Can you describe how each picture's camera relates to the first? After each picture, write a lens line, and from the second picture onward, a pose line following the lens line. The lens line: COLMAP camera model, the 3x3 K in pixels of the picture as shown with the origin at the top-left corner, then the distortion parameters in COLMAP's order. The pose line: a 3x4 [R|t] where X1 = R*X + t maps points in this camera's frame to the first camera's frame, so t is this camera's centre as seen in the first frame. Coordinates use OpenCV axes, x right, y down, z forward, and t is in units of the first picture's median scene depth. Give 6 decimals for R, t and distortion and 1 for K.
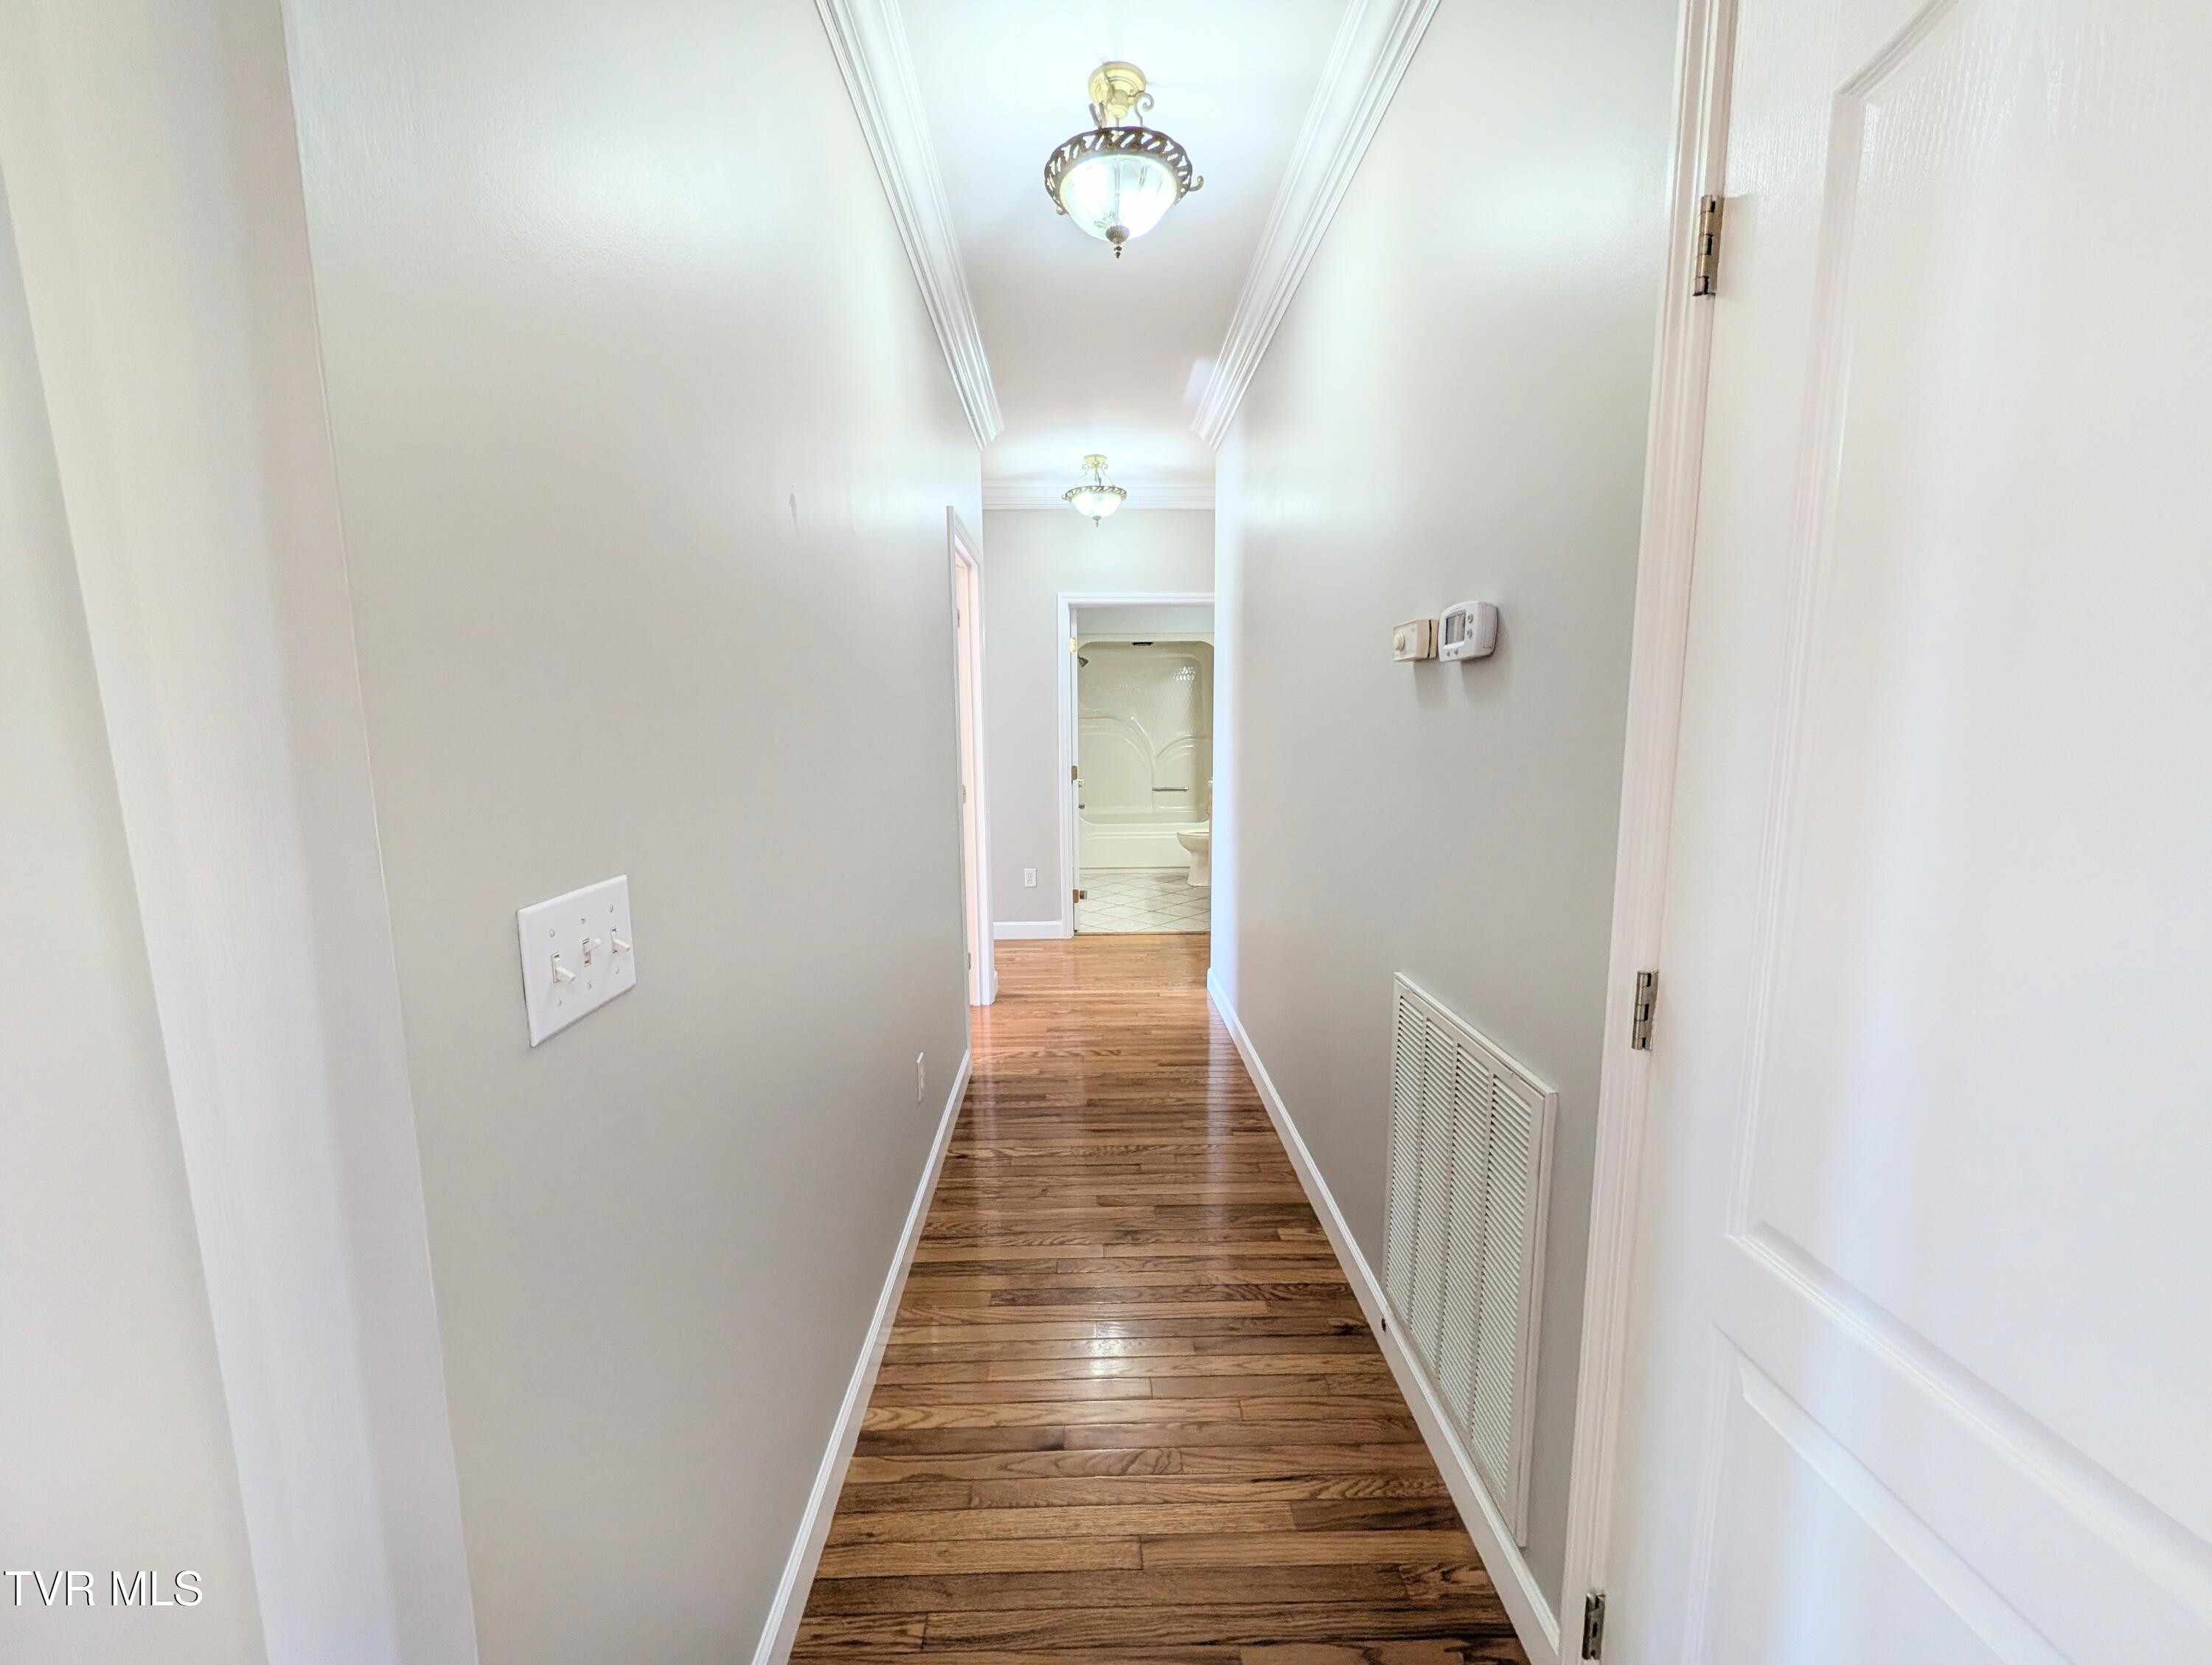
lens RADIAL K [[855.4, 0, 1102.5], [0, 855.4, 839.2], [0, 0, 1]] dist [0.000051, -0.000256]
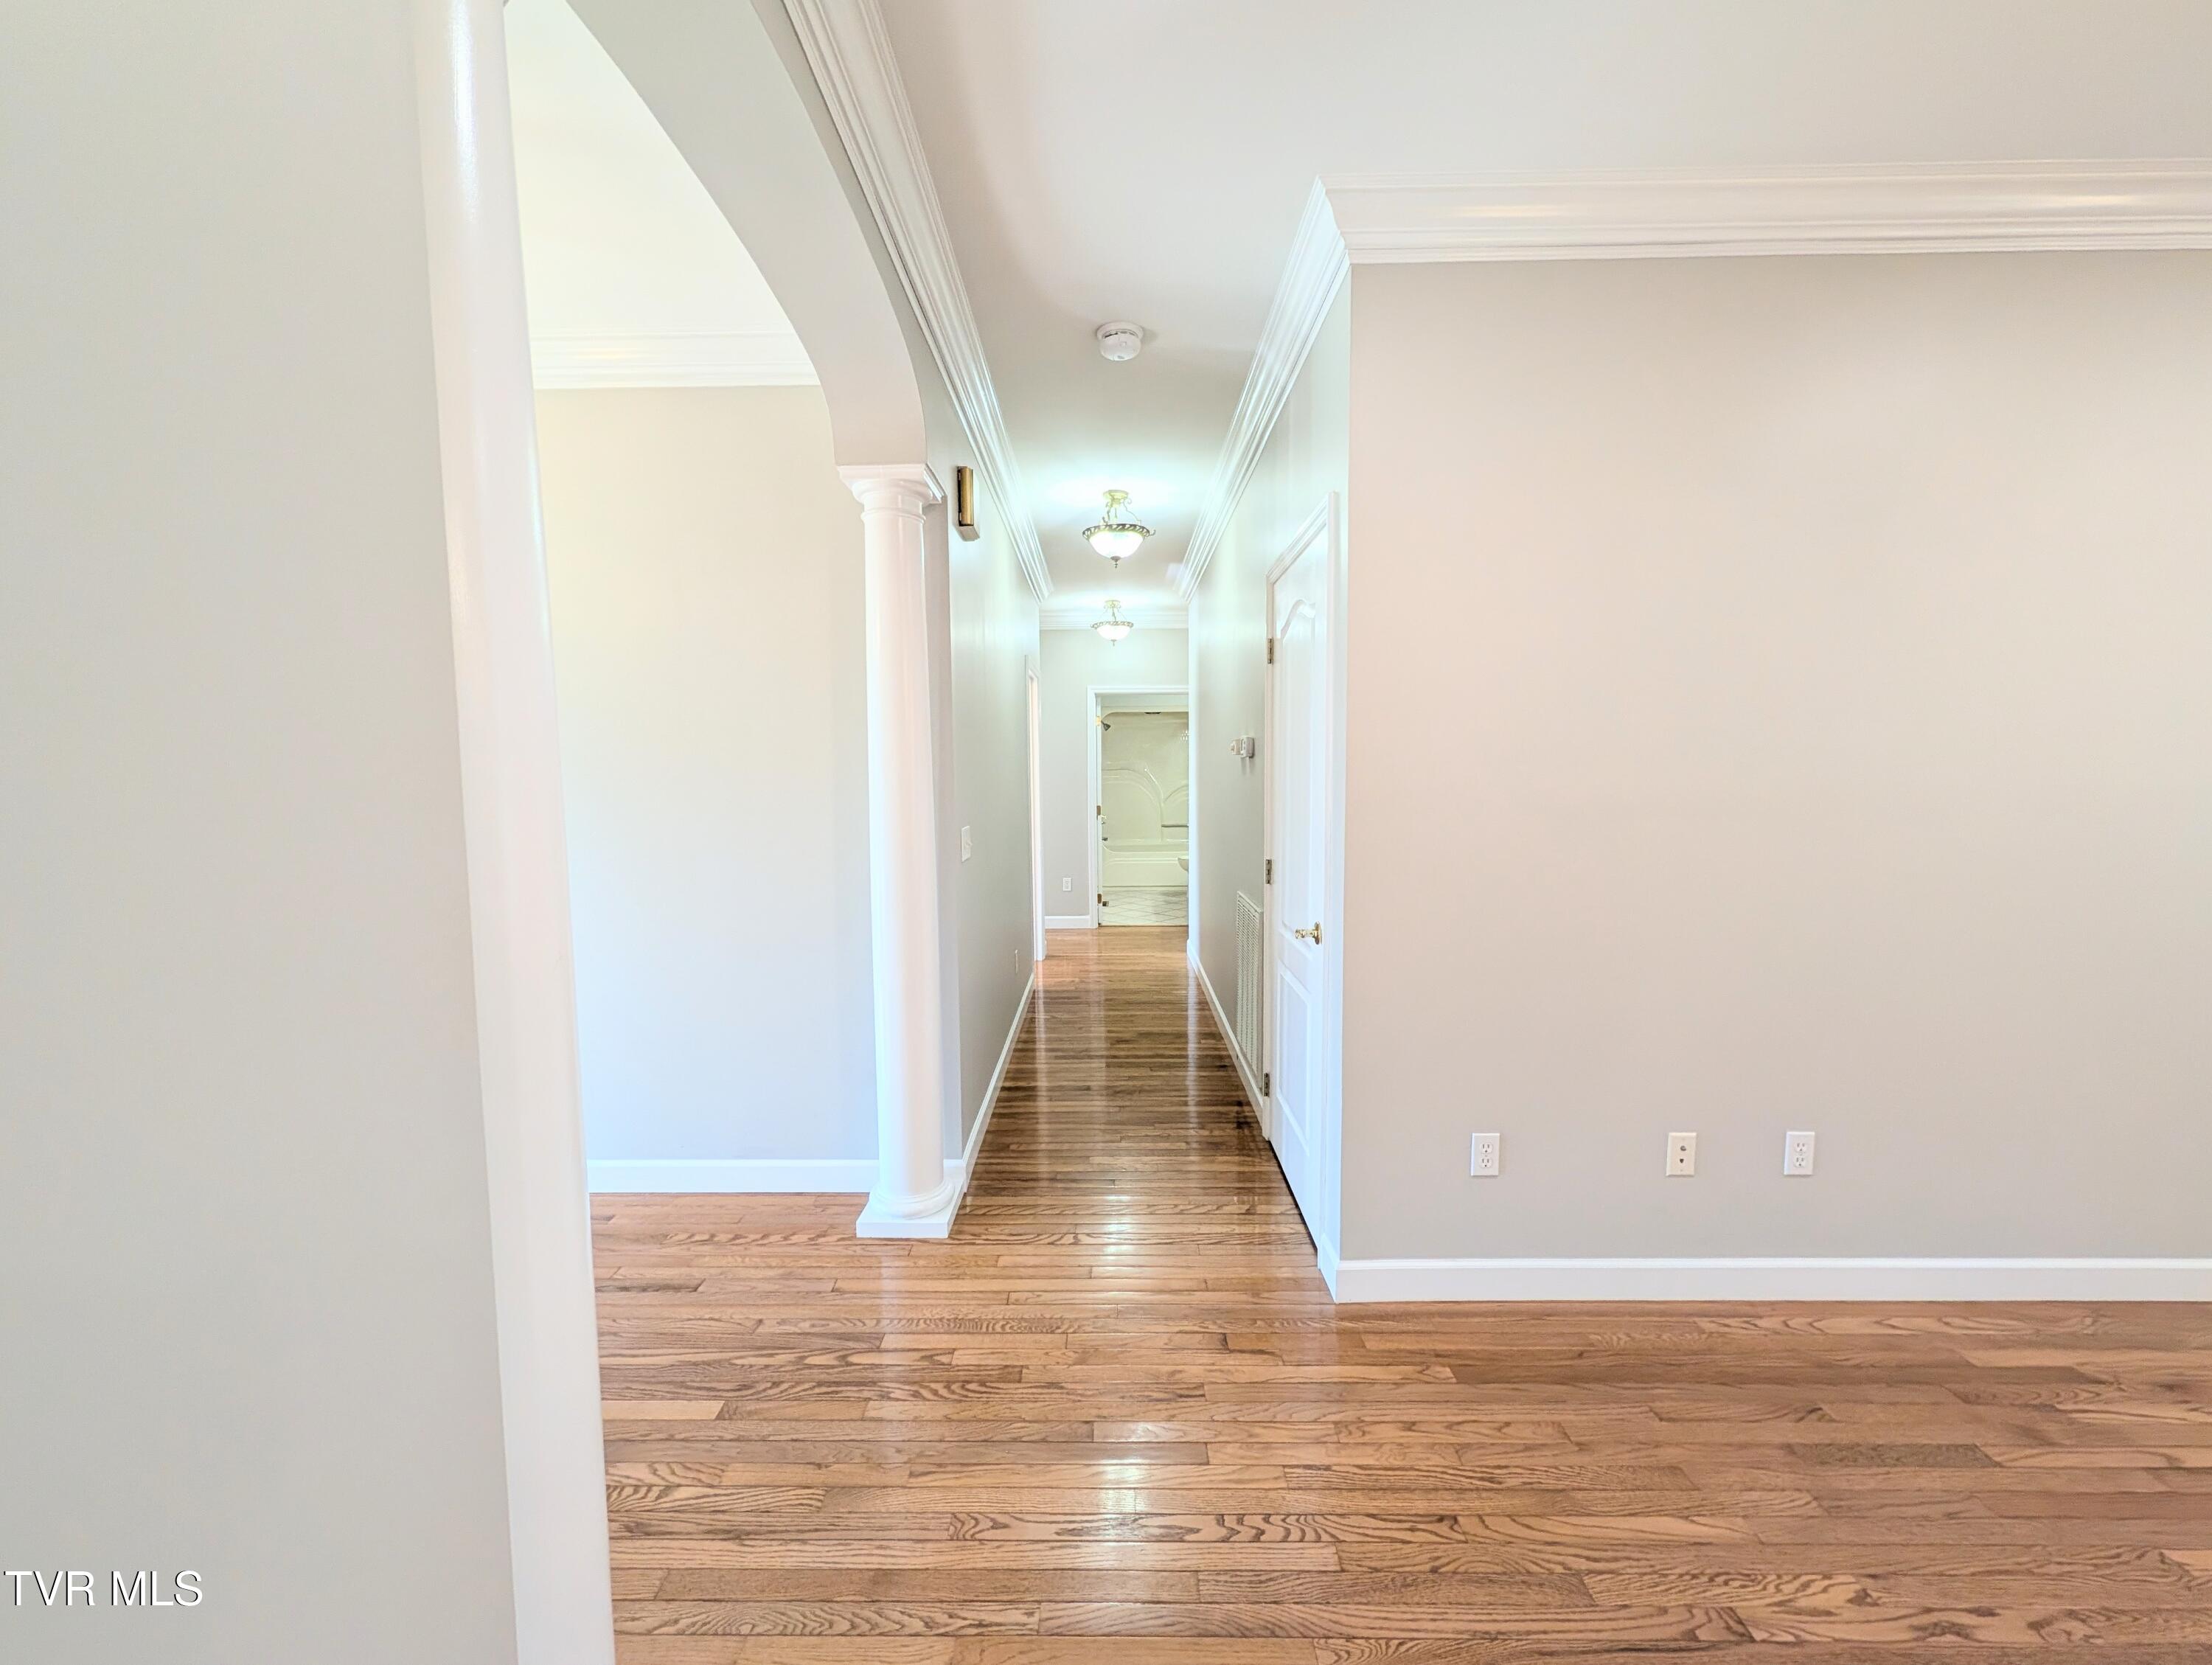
lens RADIAL K [[855.4, 0, 1105.7], [0, 855.4, 831.1], [0, 0, 1]] dist [0.000051, -0.000256]
pose [[0.999582, 0.001046, -0.028909, 0.024329], [-0.002843, 0.998060, -0.062196, 0.055817], [0.028787, 0.062253, 0.997645, -0.499726]]
